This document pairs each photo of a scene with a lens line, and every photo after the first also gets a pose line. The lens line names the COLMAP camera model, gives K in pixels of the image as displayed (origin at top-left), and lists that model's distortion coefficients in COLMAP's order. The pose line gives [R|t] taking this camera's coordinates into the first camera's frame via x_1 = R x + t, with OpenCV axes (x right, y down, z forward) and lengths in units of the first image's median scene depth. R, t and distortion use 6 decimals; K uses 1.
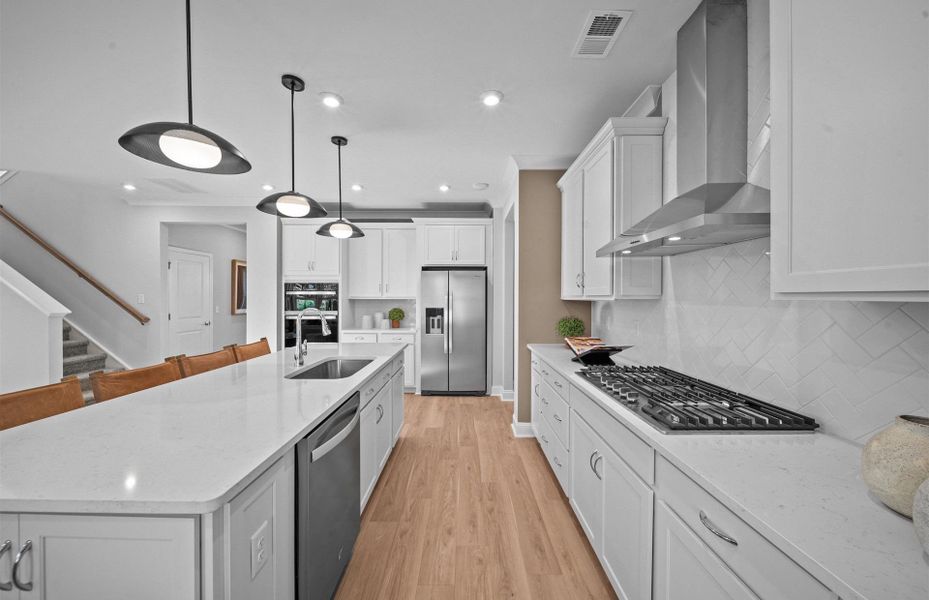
lens RADIAL K [[331.6, 0, 465.1], [0, 331.6, 299.0], [0, 0, 1]] dist [-0.002809, -0.001033]
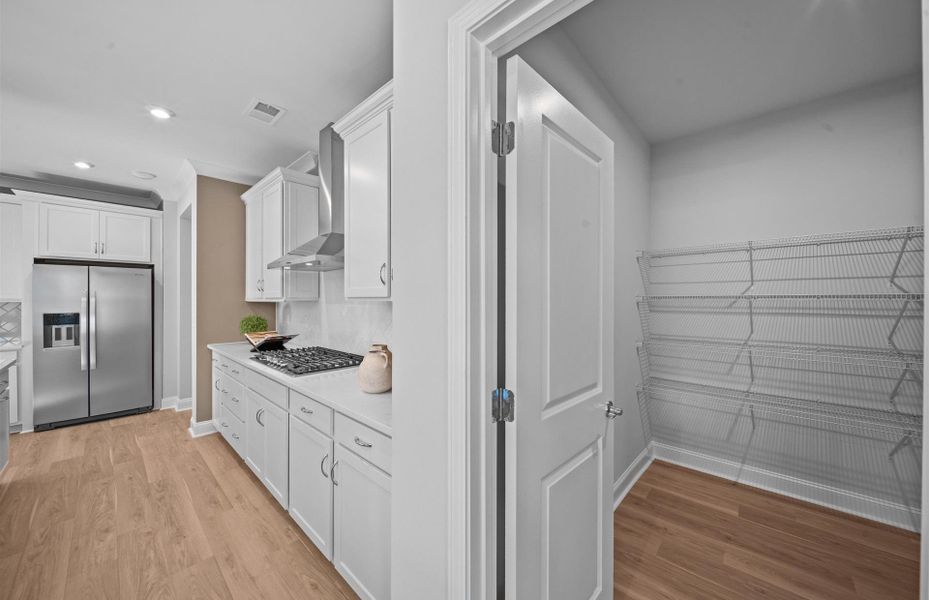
lens RADIAL K [[331.6, 0, 467.5], [0, 331.6, 298.4], [0, 0, 1]] dist [-0.002809, -0.001033]
pose [[0.677705, -0.002011, 0.735331, -0.019701], [0.005767, 0.999980, -0.002580, -0.000757], [-0.735311, 0.005989, 0.677703, -0.262849]]
